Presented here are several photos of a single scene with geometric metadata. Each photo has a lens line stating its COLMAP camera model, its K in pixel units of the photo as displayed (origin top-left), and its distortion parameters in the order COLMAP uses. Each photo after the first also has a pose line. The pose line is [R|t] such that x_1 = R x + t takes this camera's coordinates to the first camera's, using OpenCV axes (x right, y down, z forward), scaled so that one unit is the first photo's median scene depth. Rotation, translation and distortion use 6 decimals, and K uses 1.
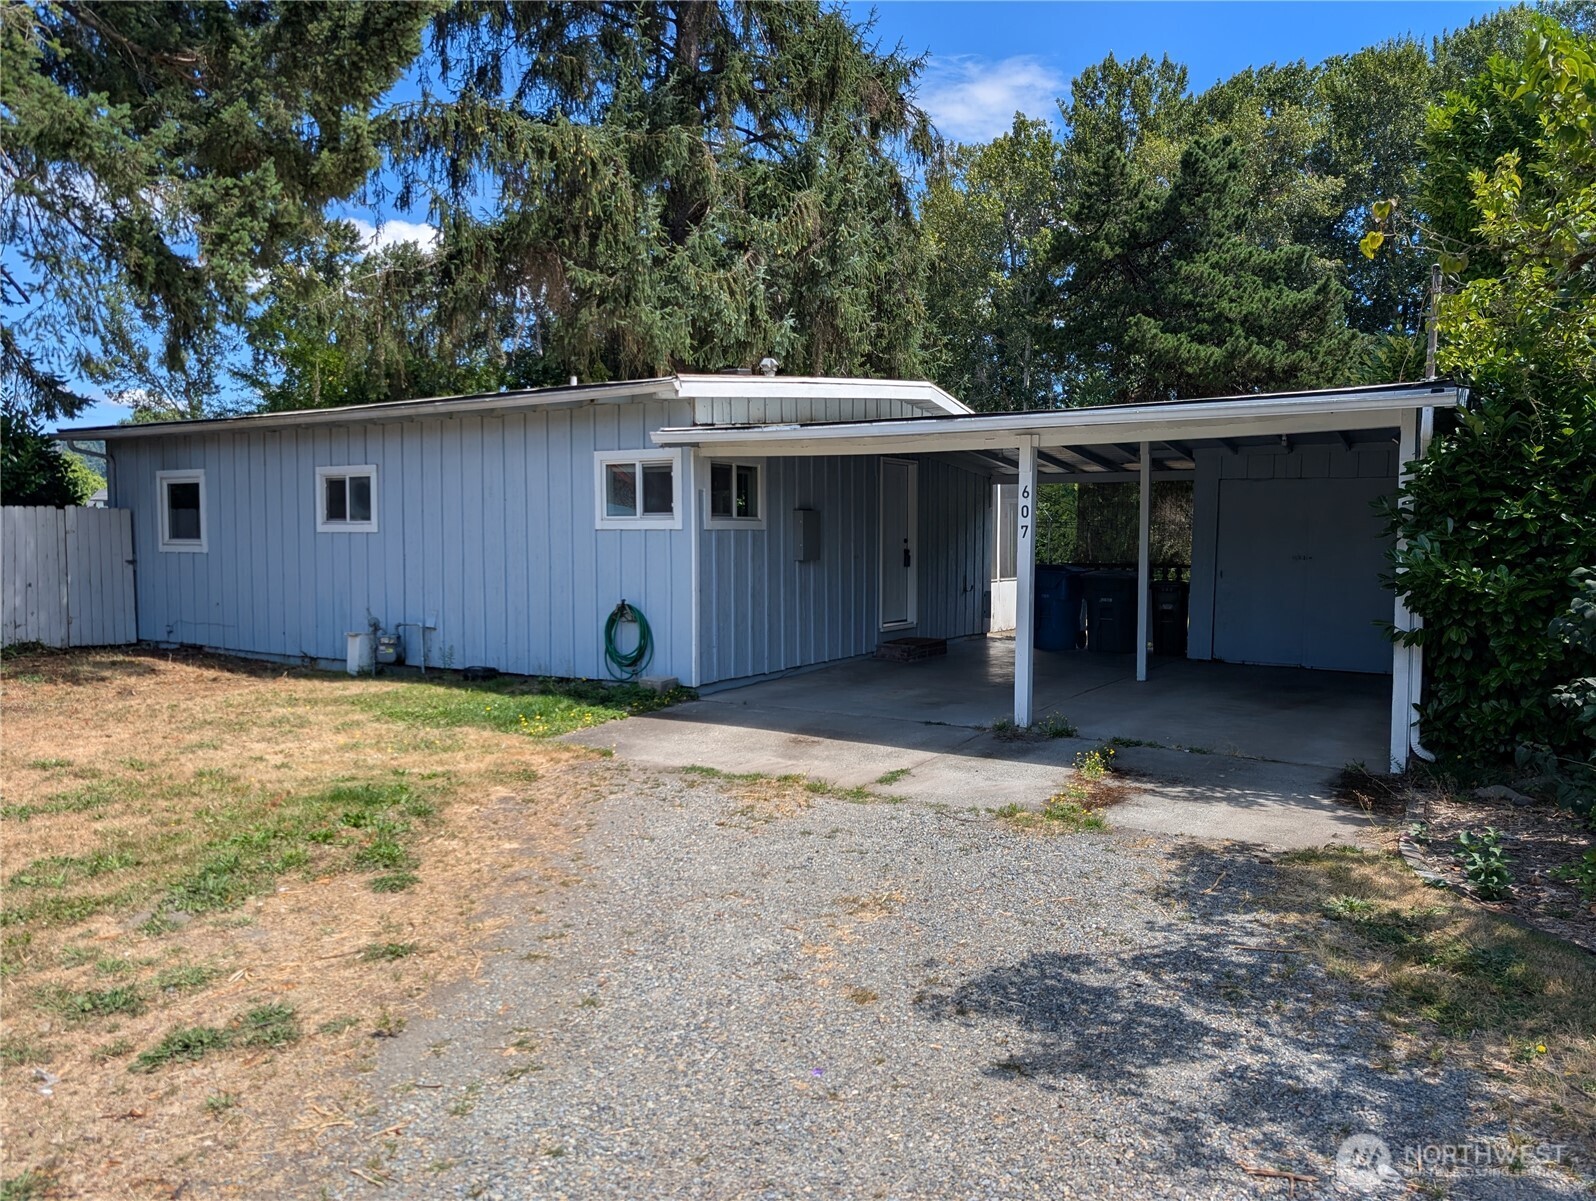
lens RADIAL K [[1126.0, 0, 794.2], [0, 1126.0, 626.5], [0, 0, 1]] dist [0.029116, -0.061179]
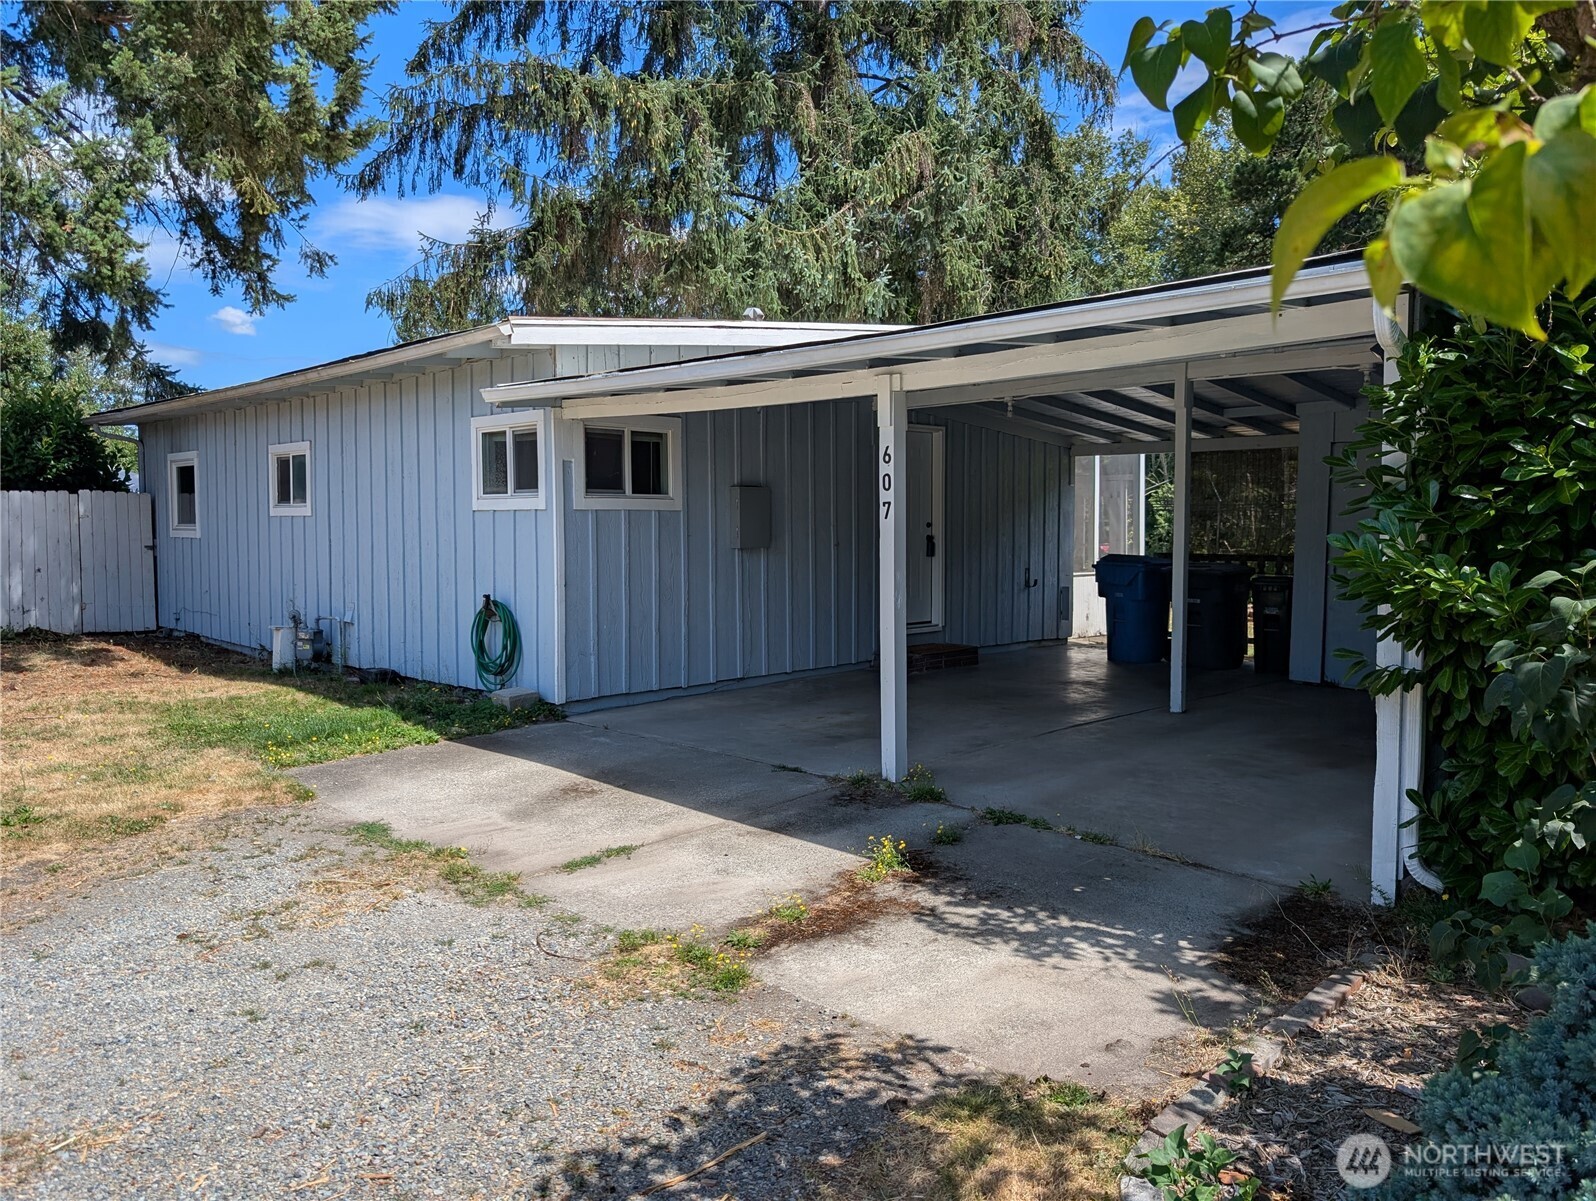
lens RADIAL K [[1126.2, 0, 789.8], [0, 1126.2, 612.9], [0, 0, 1]] dist [-0.001322, -0.002829]
pose [[0.973170, 0.017275, -0.229437, 0.227432], [-0.017515, 0.999846, 0.000990, -0.013084], [0.229418, 0.003055, 0.973323, 0.212079]]
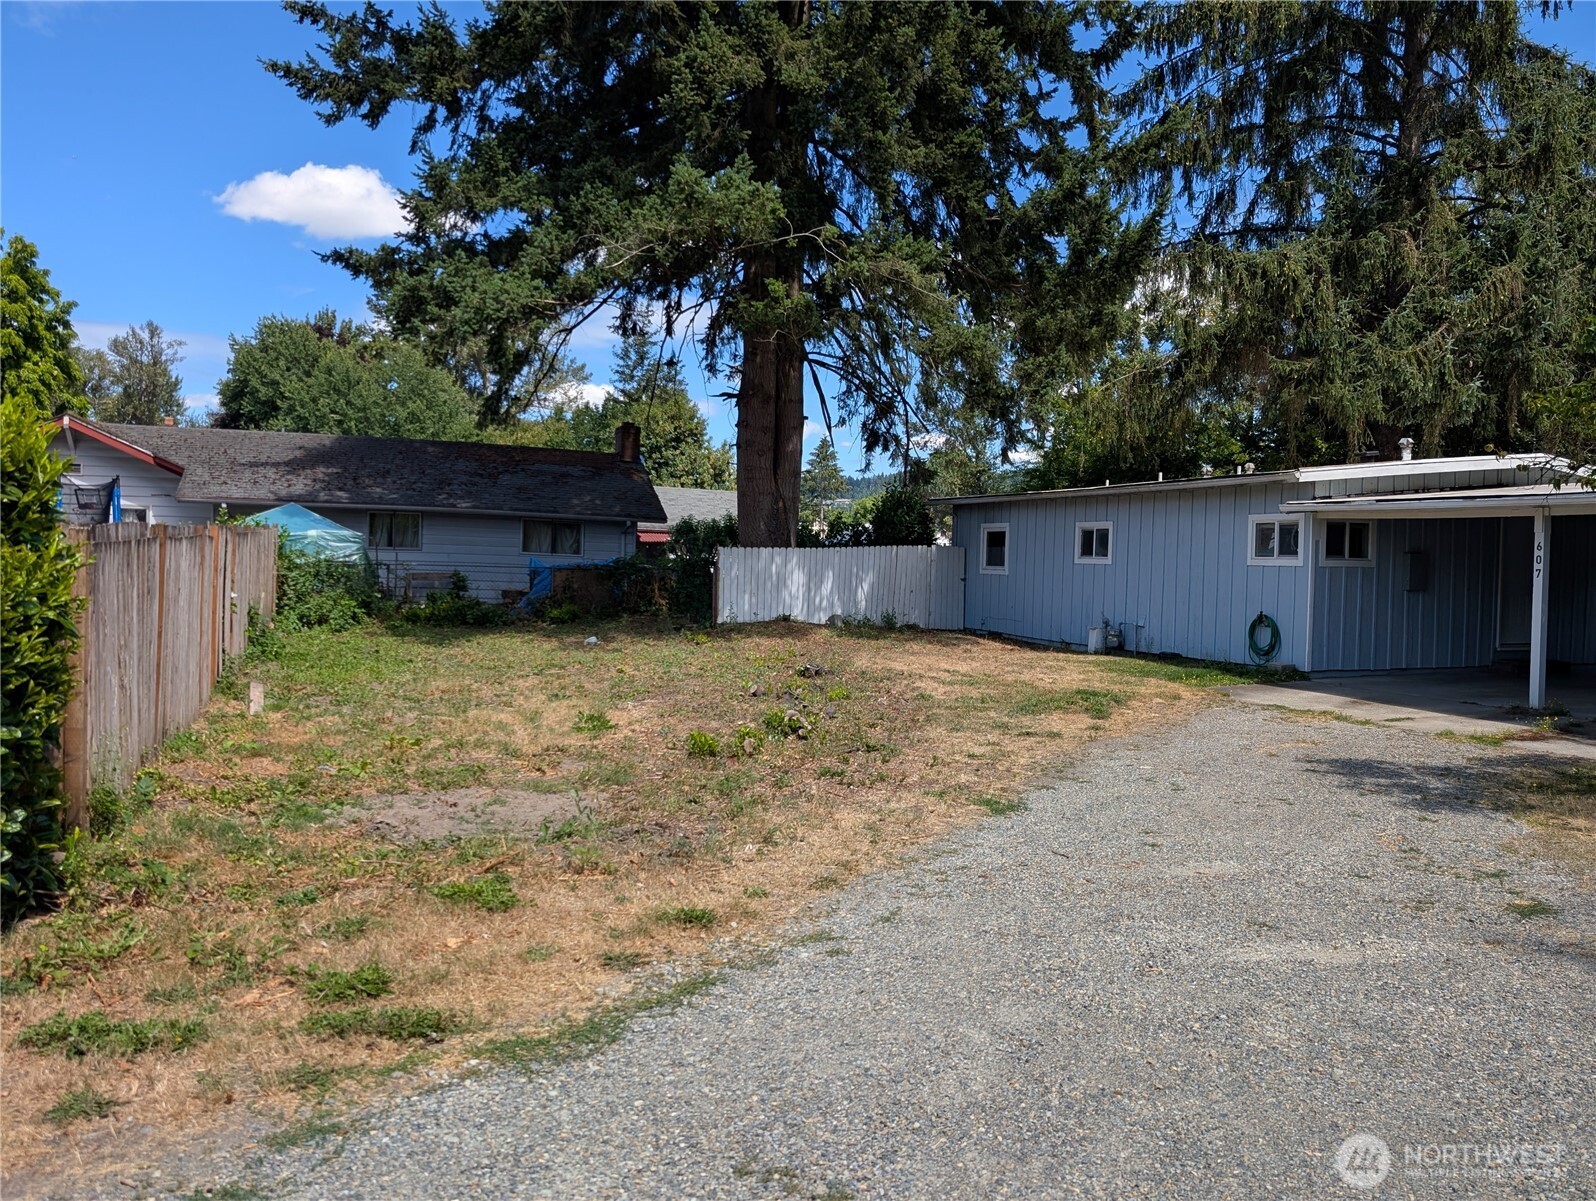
lens RADIAL K [[1133.5, 0, 809.2], [0, 1133.5, 604.3], [0, 0, 1]] dist [0.015948, -0.010962]
pose [[0.810866, 0.037721, -0.584015, 0.222408], [-0.063660, 0.997684, -0.023949, 0.037877], [0.581759, 0.056598, 0.811389, -0.541637]]
